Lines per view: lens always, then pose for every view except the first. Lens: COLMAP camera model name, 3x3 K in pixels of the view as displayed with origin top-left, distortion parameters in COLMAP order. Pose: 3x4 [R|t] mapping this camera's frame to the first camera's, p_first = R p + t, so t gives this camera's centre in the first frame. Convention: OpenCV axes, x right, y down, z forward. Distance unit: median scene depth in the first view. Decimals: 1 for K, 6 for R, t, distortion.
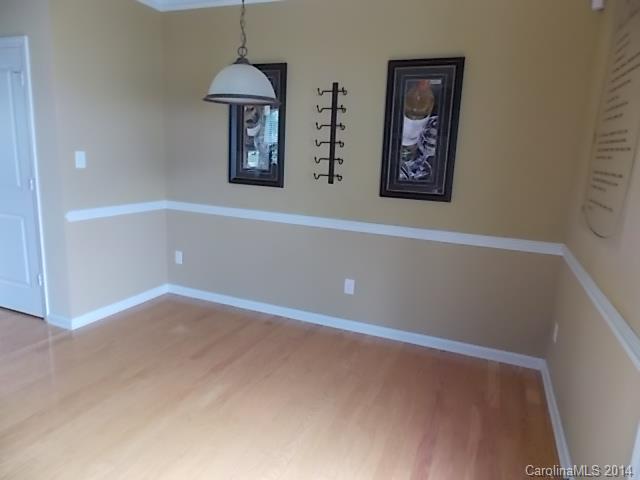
lens RADIAL K [[422.1, 0, 320.5], [0, 422.1, 234.2], [0, 0, 1]] dist [-0.000635, -0.000366]
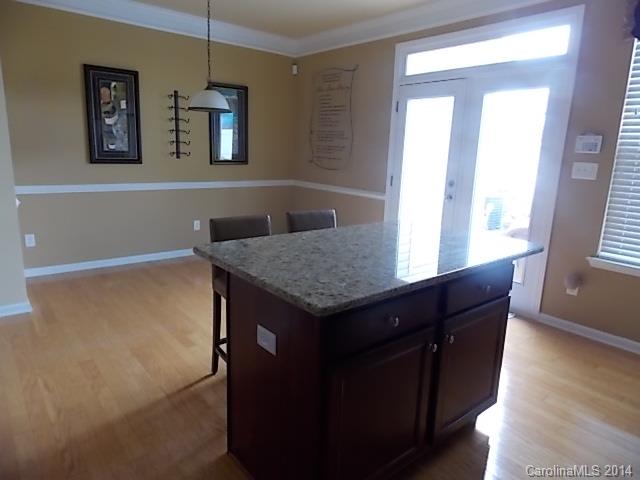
lens RADIAL K [[422.1, 0, 320.5], [0, 422.1, 234.2], [0, 0, 1]] dist [-0.000635, -0.000366]
pose [[0.472710, -0.206688, 0.856636, -1.019699], [0.156608, 0.976334, 0.149149, -0.002693], [-0.867190, 0.063652, 0.493892, -0.144406]]
